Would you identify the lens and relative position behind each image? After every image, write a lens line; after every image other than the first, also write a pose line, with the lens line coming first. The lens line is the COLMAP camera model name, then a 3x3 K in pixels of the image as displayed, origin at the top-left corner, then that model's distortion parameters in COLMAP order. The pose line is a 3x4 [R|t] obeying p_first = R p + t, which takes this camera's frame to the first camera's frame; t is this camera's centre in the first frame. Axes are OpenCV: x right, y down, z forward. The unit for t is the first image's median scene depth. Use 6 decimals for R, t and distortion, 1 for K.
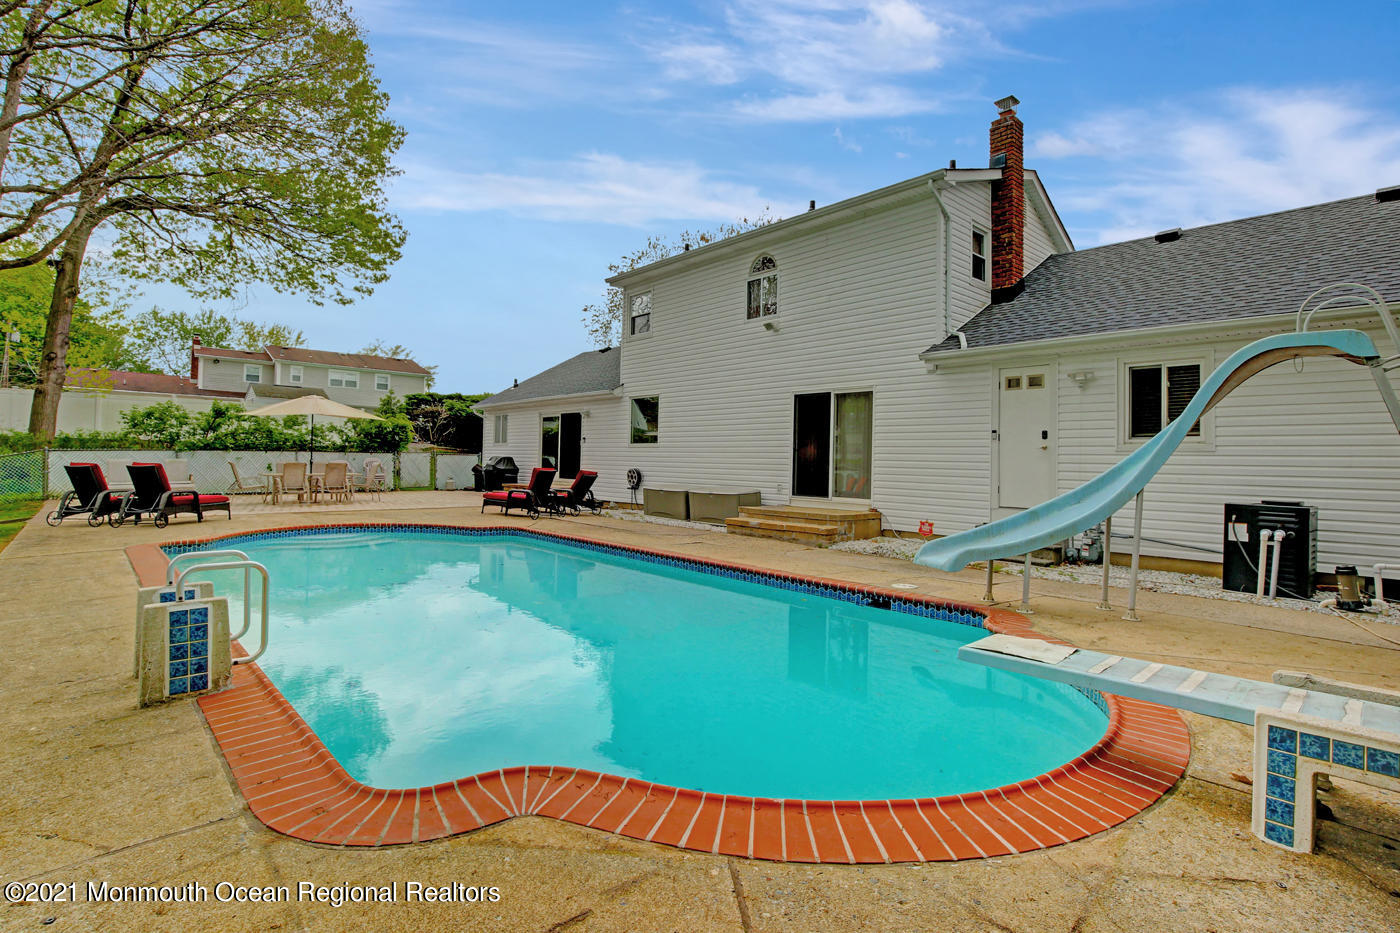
lens RADIAL K [[661.6, 0, 699.6], [0, 661.6, 462.0], [0, 0, 1]] dist [-0.031687, 0.000207]
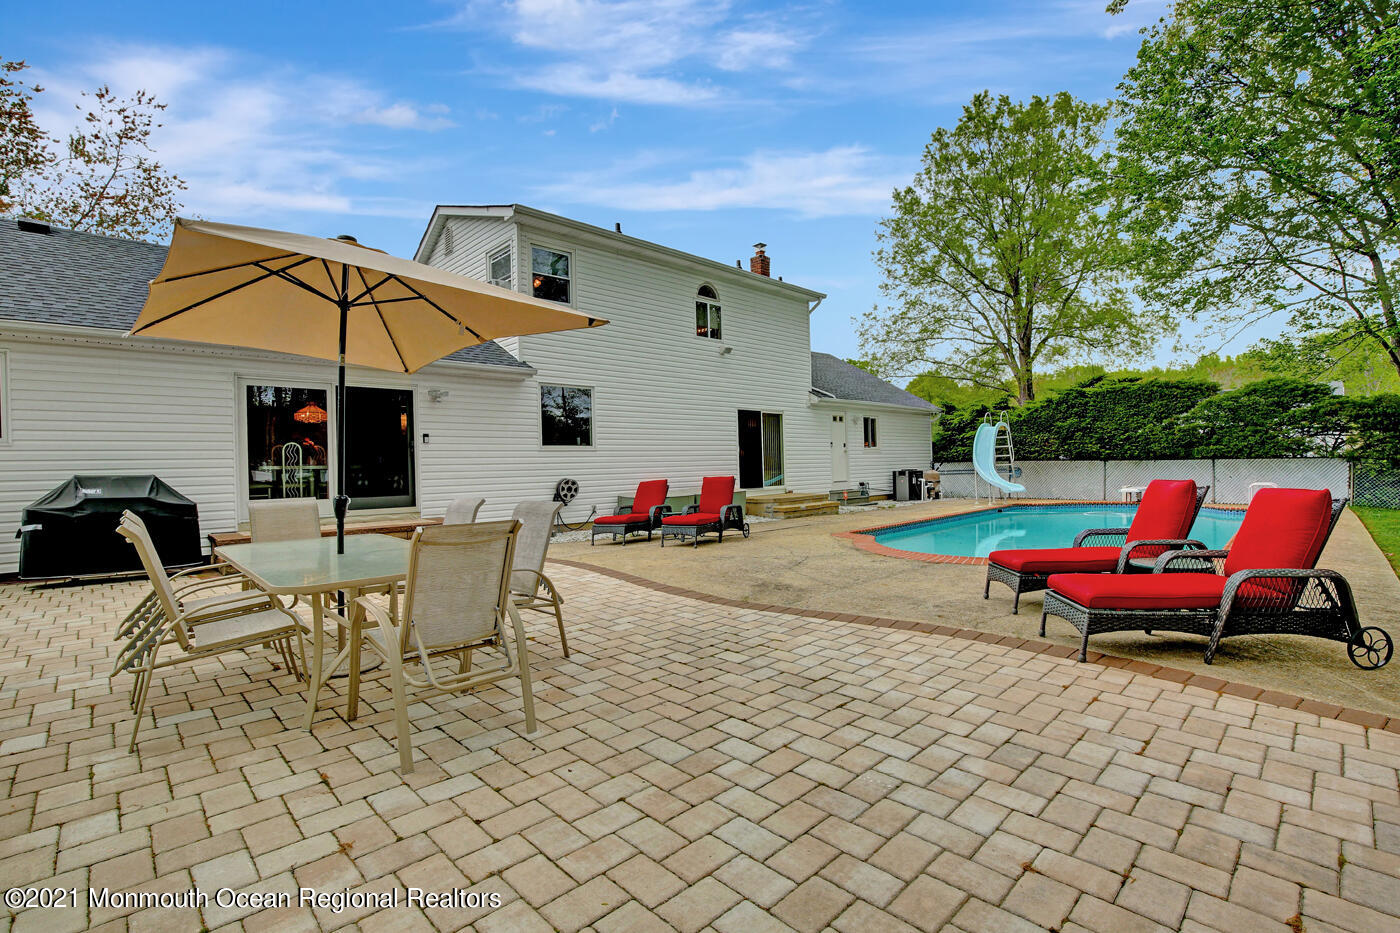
lens RADIAL K [[661.6, 0, 699.6], [0, 661.6, 462.0], [0, 0, 1]] dist [-0.031687, 0.000207]
pose [[-0.043525, 0.002351, 0.999050, -1.125319], [0.037999, 0.999278, -0.000696, -0.003035], [-0.998329, 0.037933, -0.043583, 1.132364]]
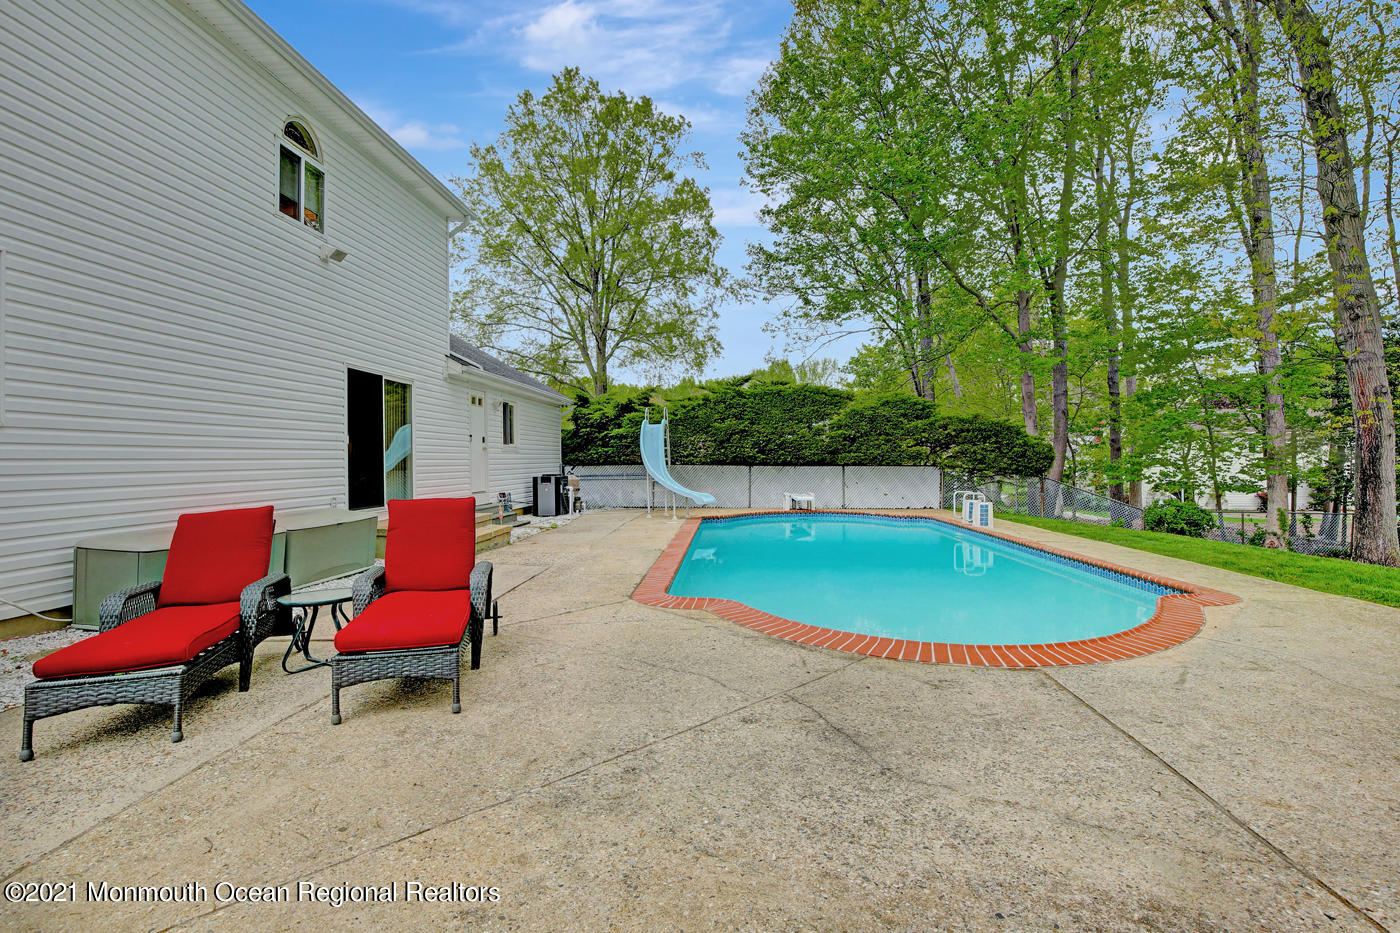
lens RADIAL K [[661.6, 0, 699.6], [0, 661.6, 462.0], [0, 0, 1]] dist [-0.031687, 0.000207]
pose [[-0.691184, -0.002863, 0.722673, -0.625115], [0.014444, 0.999738, 0.017775, -0.008268], [-0.722535, 0.022724, -0.690961, 1.214503]]
